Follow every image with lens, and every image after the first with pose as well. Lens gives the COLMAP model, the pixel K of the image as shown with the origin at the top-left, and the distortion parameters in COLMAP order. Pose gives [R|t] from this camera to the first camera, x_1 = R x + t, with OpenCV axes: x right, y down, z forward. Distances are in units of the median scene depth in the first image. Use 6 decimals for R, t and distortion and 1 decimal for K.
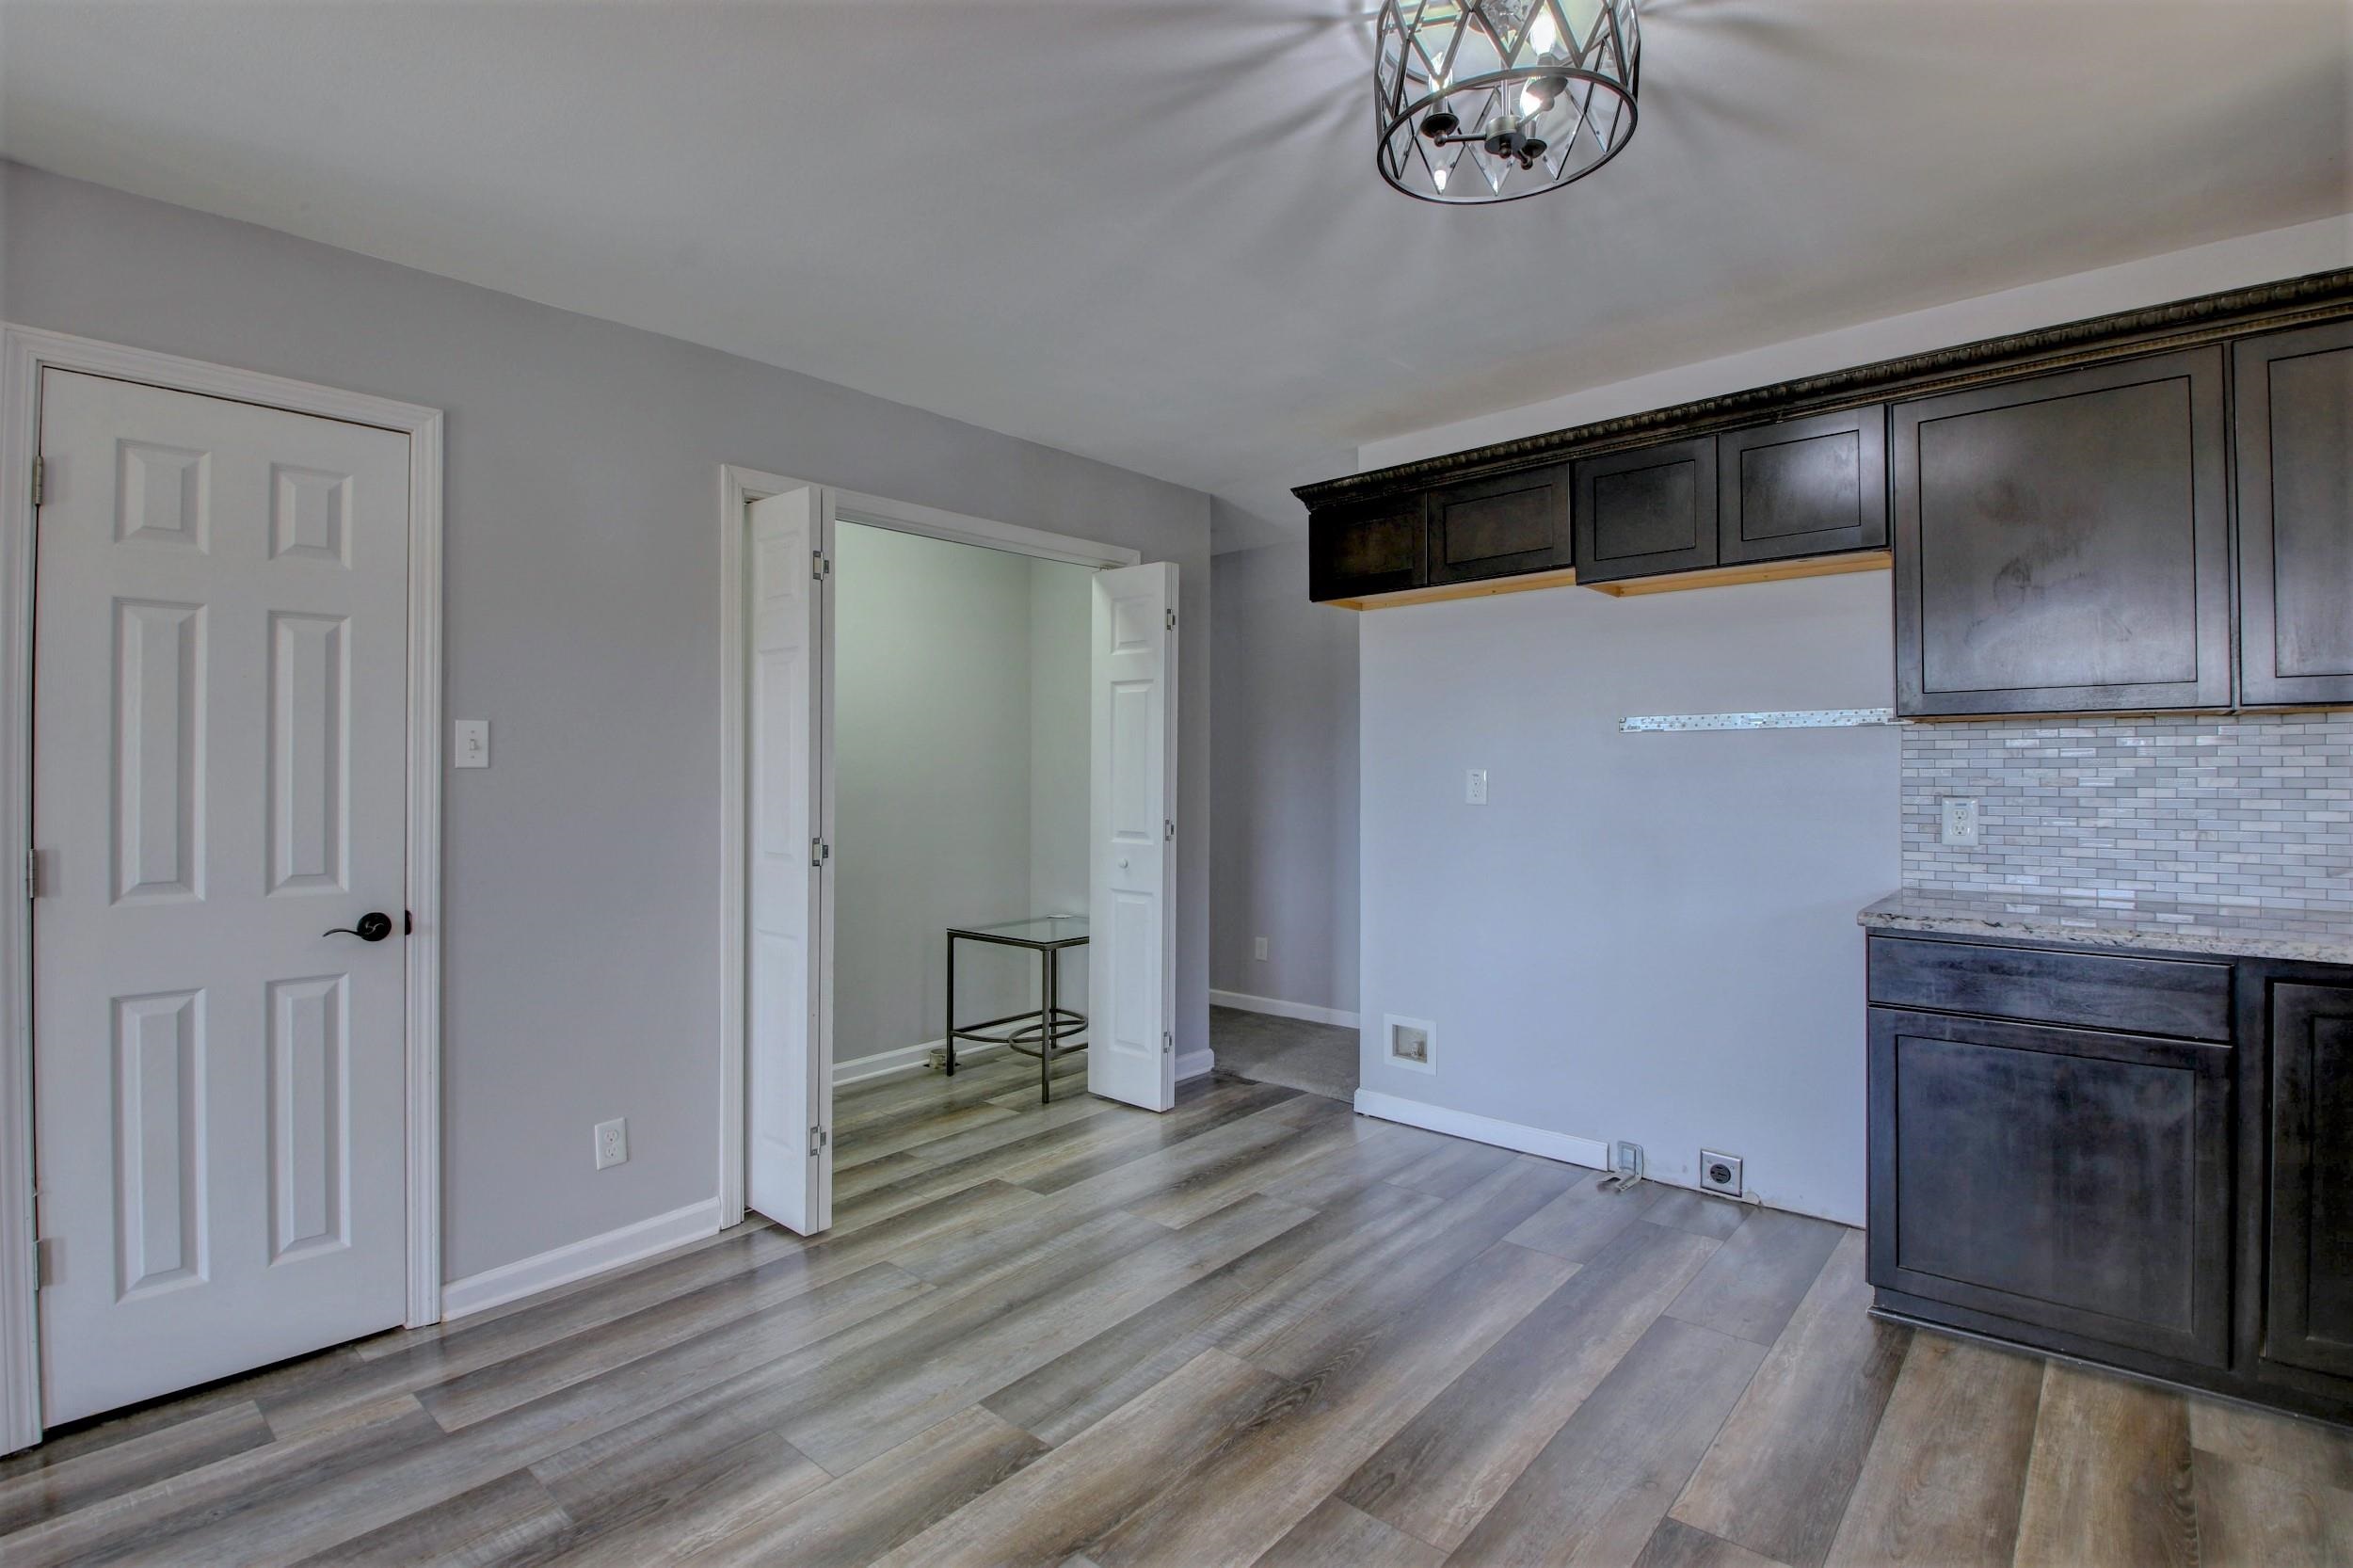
lens RADIAL K [[1091.2, 0, 1166.5], [0, 1091.2, 771.5], [0, 0, 1]] dist [0.005116, -0.016400]
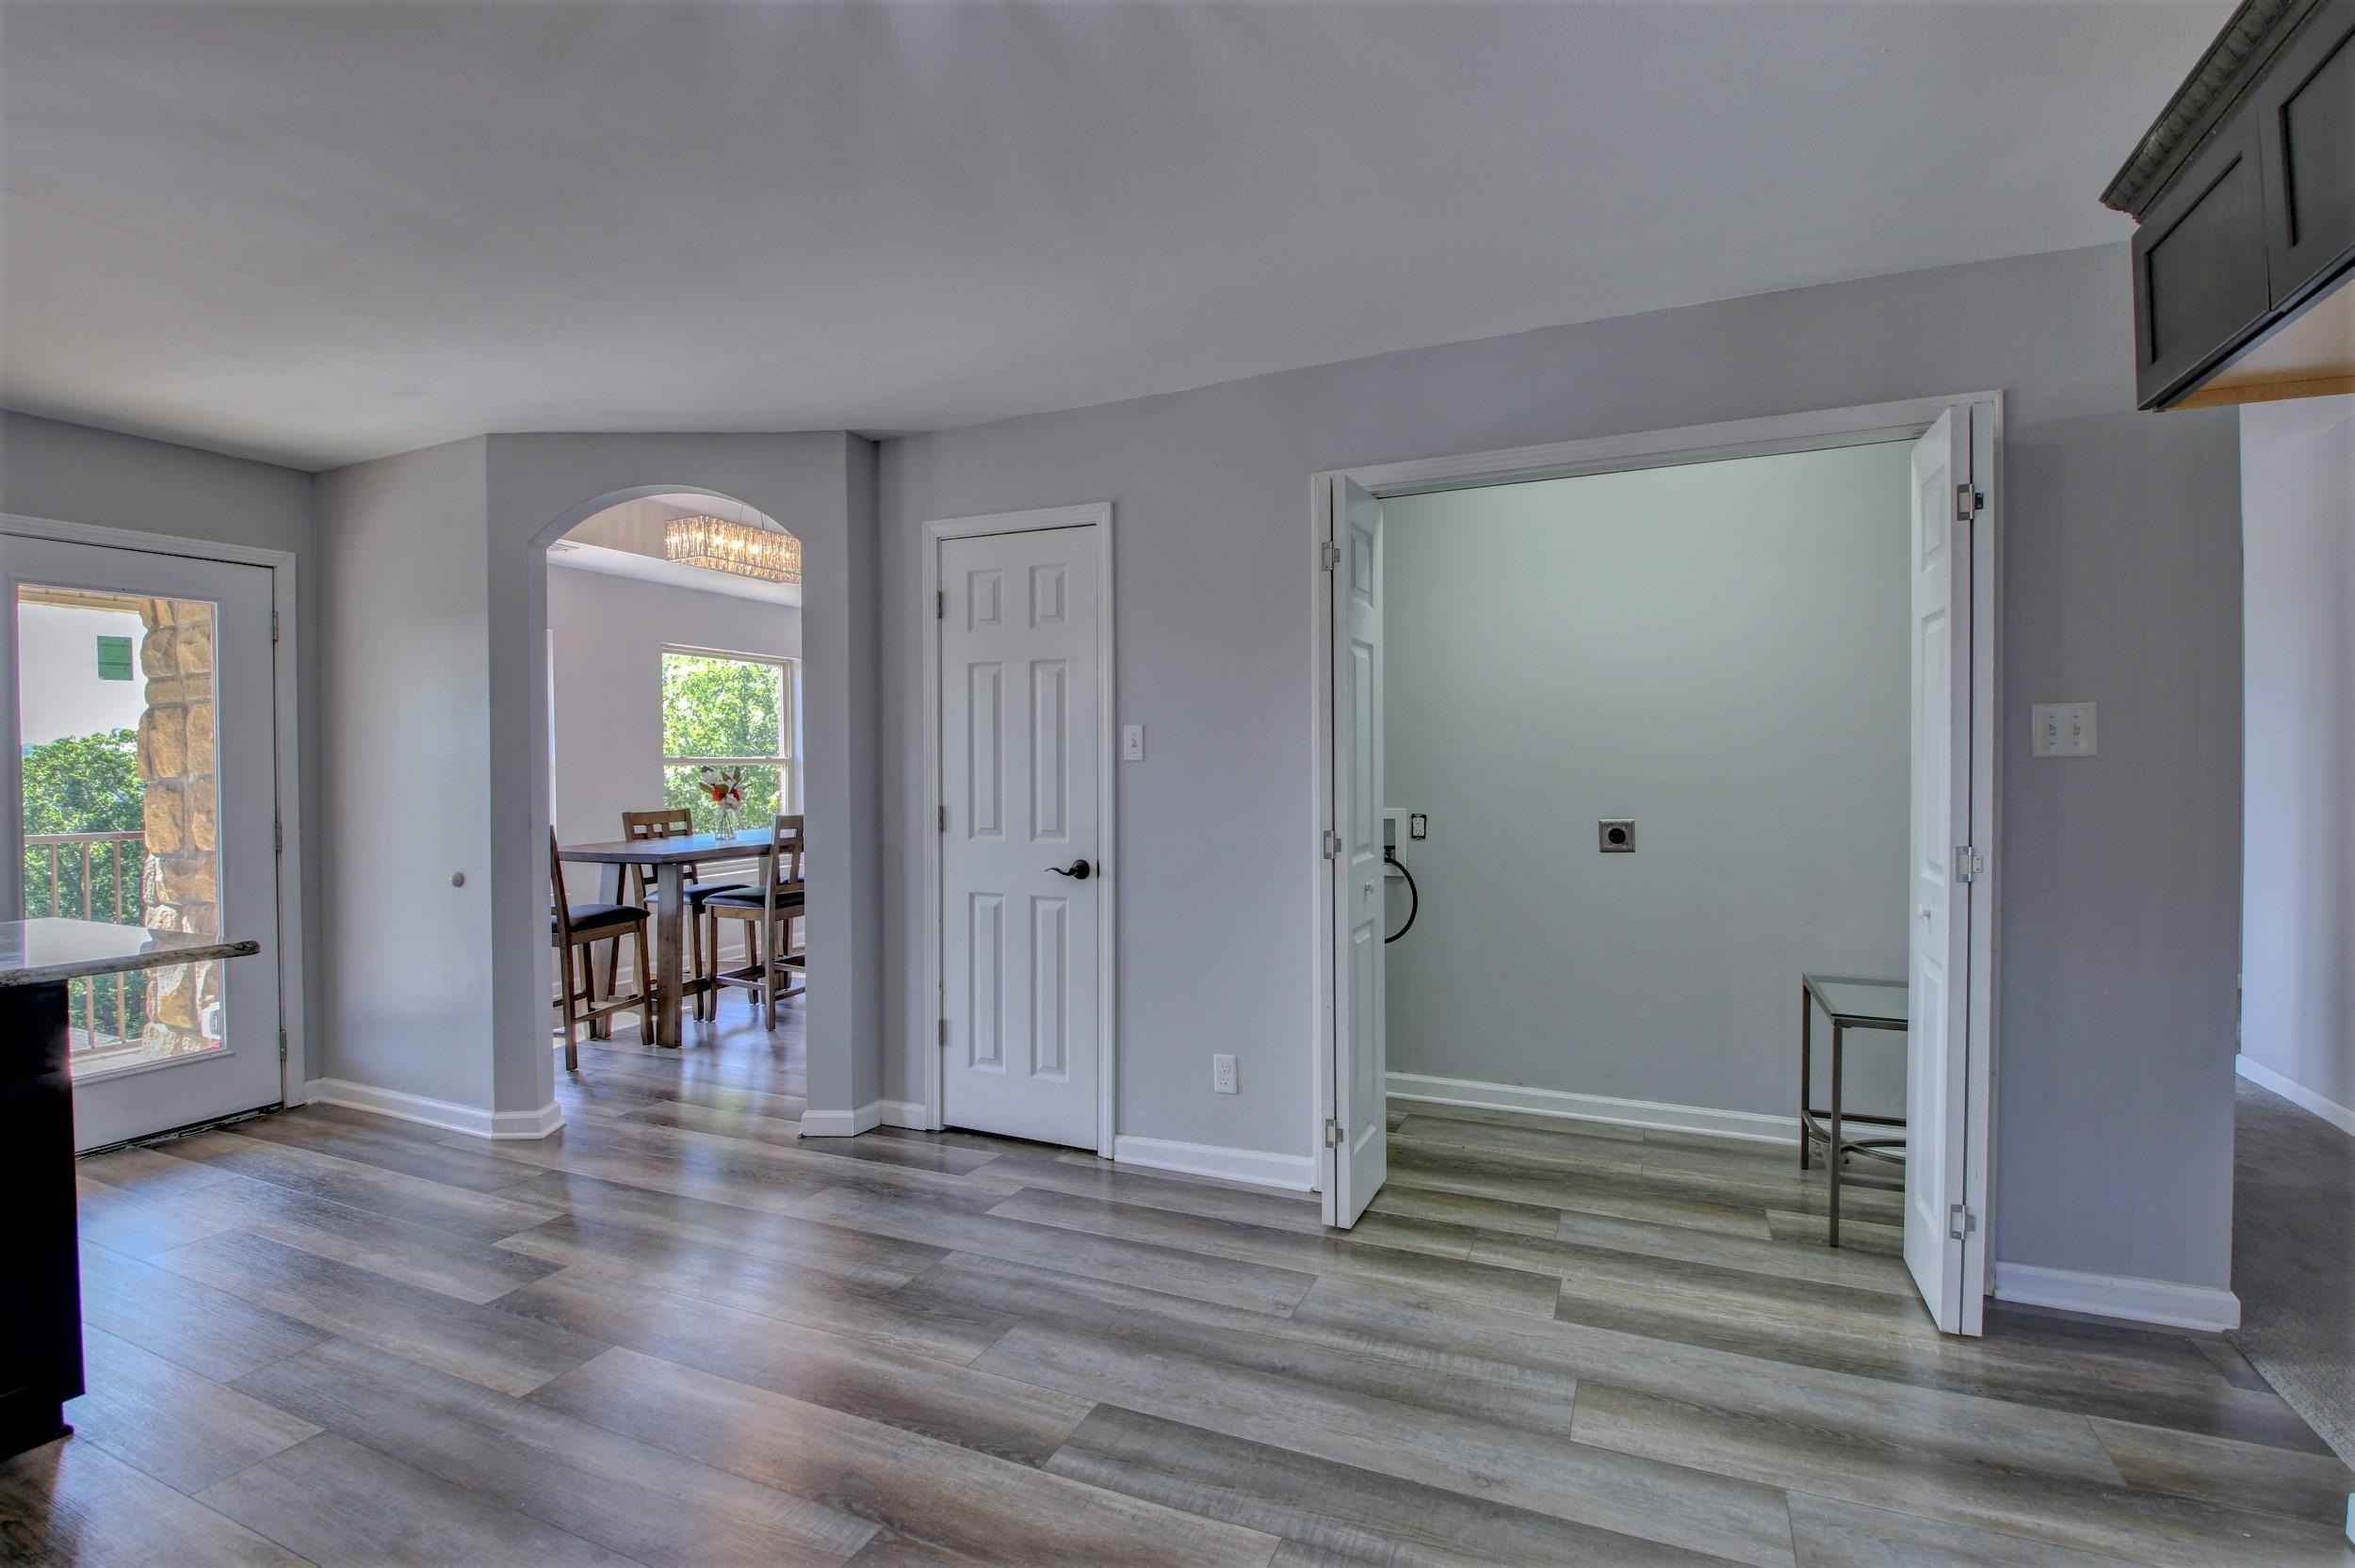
lens RADIAL K [[1092.0, 0, 1176.0], [0, 1092.0, 774.6], [0, 0, 1]] dist [0.005116, -0.016400]
pose [[0.301725, 0.017631, -0.953232, 0.678454], [0.004247, 0.999794, 0.019837, -0.012431], [0.953385, -0.010034, 0.301588, 0.663573]]
